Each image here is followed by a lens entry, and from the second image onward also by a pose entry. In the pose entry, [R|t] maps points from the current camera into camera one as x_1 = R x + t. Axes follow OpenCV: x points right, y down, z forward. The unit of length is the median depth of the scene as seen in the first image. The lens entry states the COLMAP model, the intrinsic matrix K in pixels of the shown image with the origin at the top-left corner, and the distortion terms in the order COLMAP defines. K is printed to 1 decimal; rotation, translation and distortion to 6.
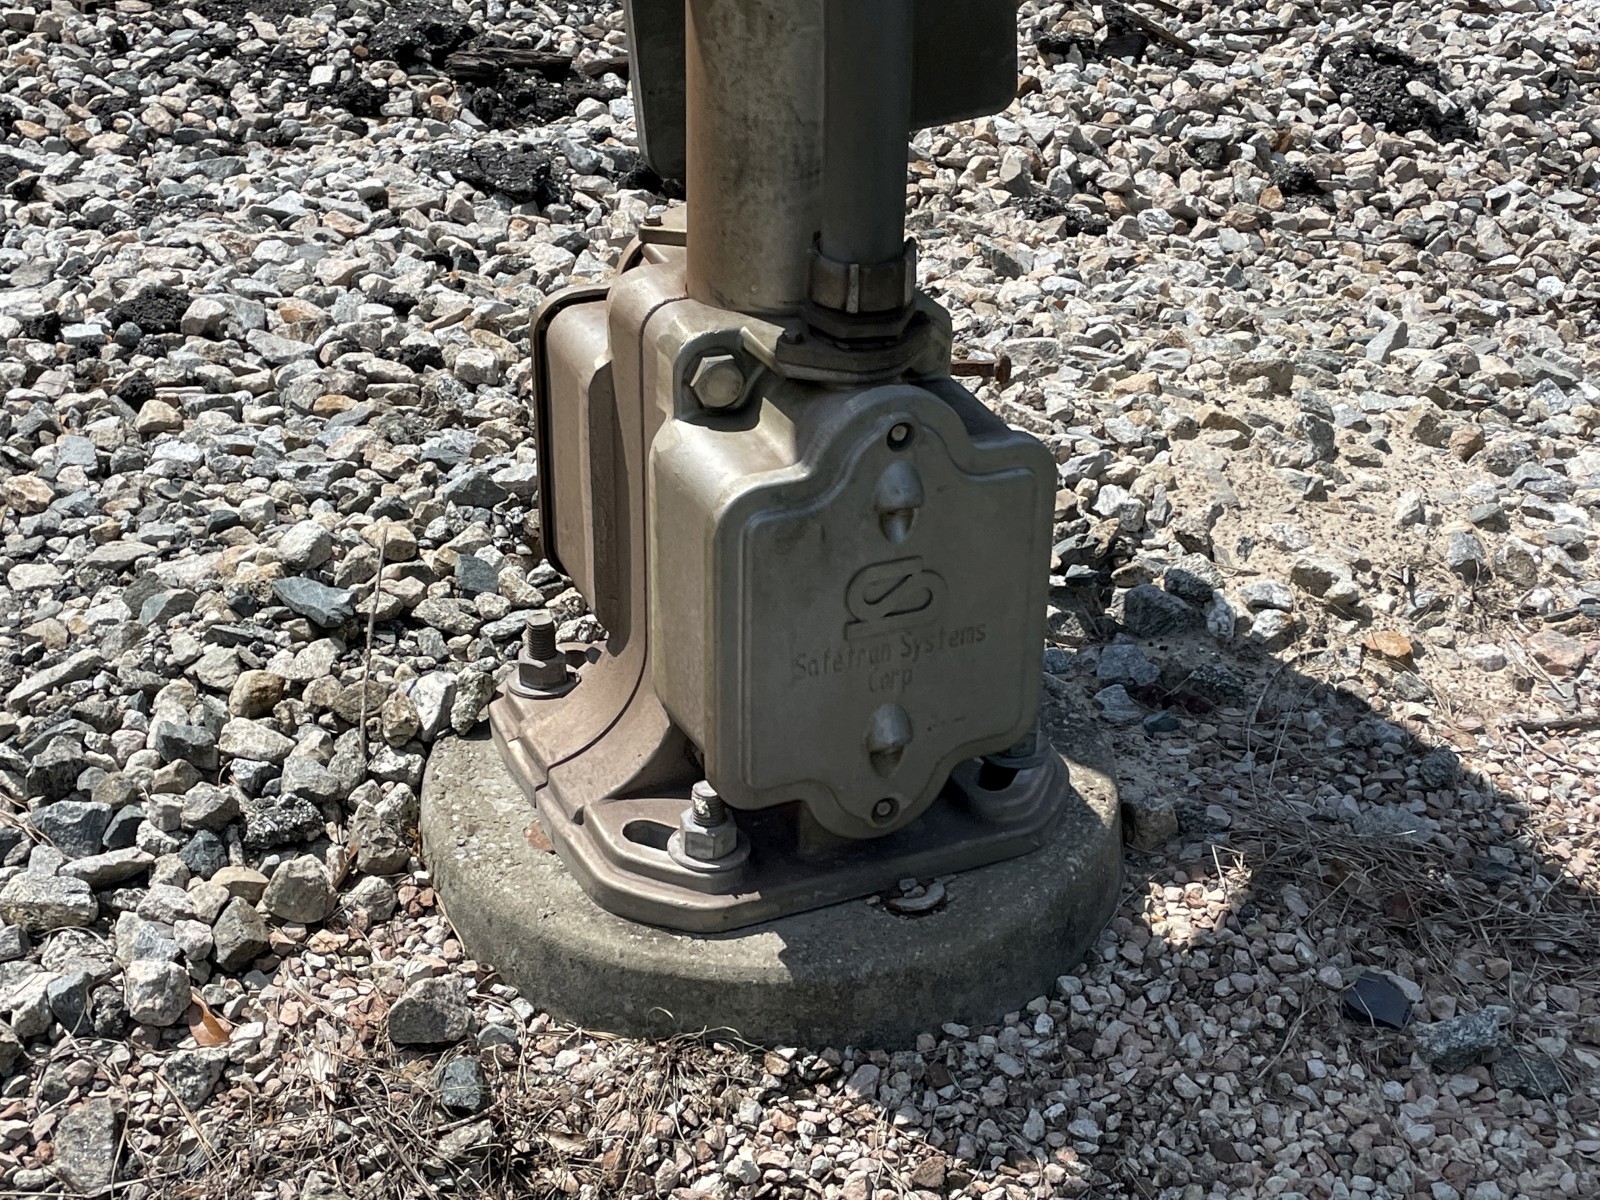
lens RADIAL K [[2241.1, 0, 800.6], [0, 2241.1, 600.3], [0, 0, 1]] dist [0.093515, -0.079209]
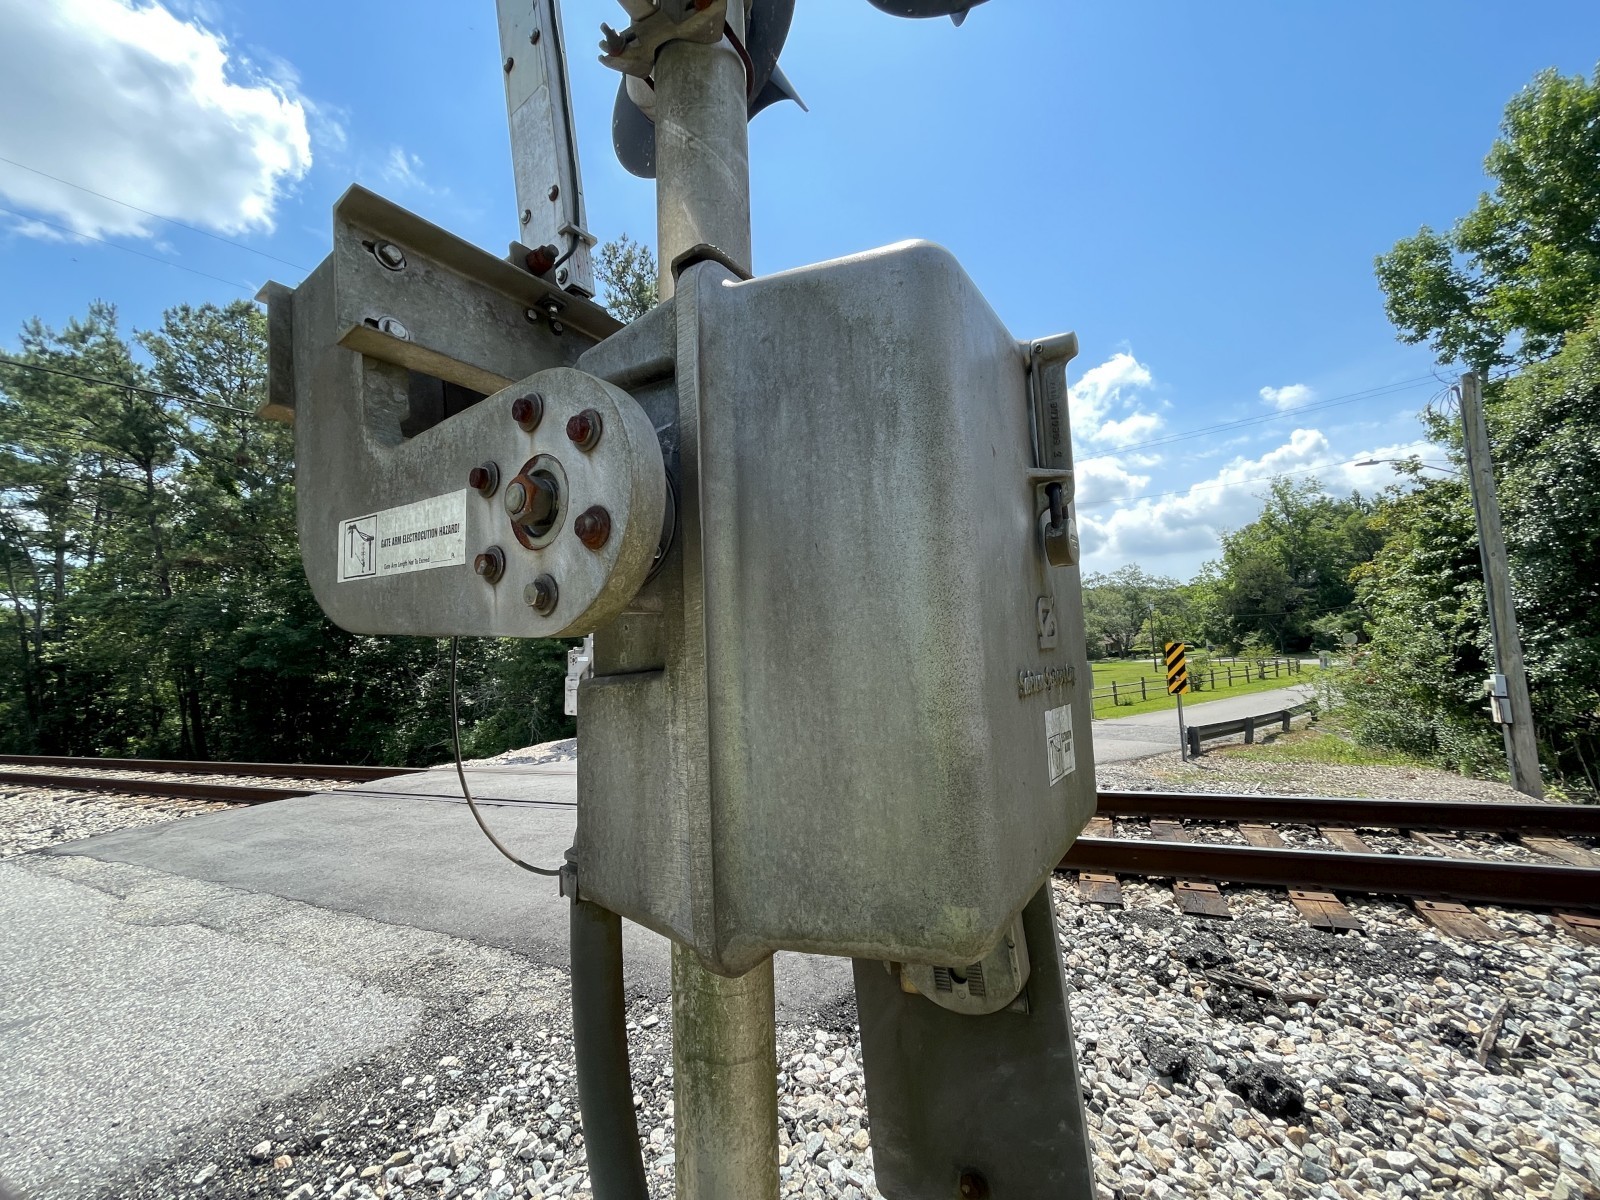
lens RADIAL K [[641.9, 0, 798.1], [0, 641.9, 592.8], [0, 0, 1]] dist [-0.001747, -0.000676]
pose [[0.555303, -0.120044, -0.822938, 0.202007], [-0.347159, 0.865731, -0.360543, -0.199400], [0.755724, 0.485901, 0.439069, 0.216812]]
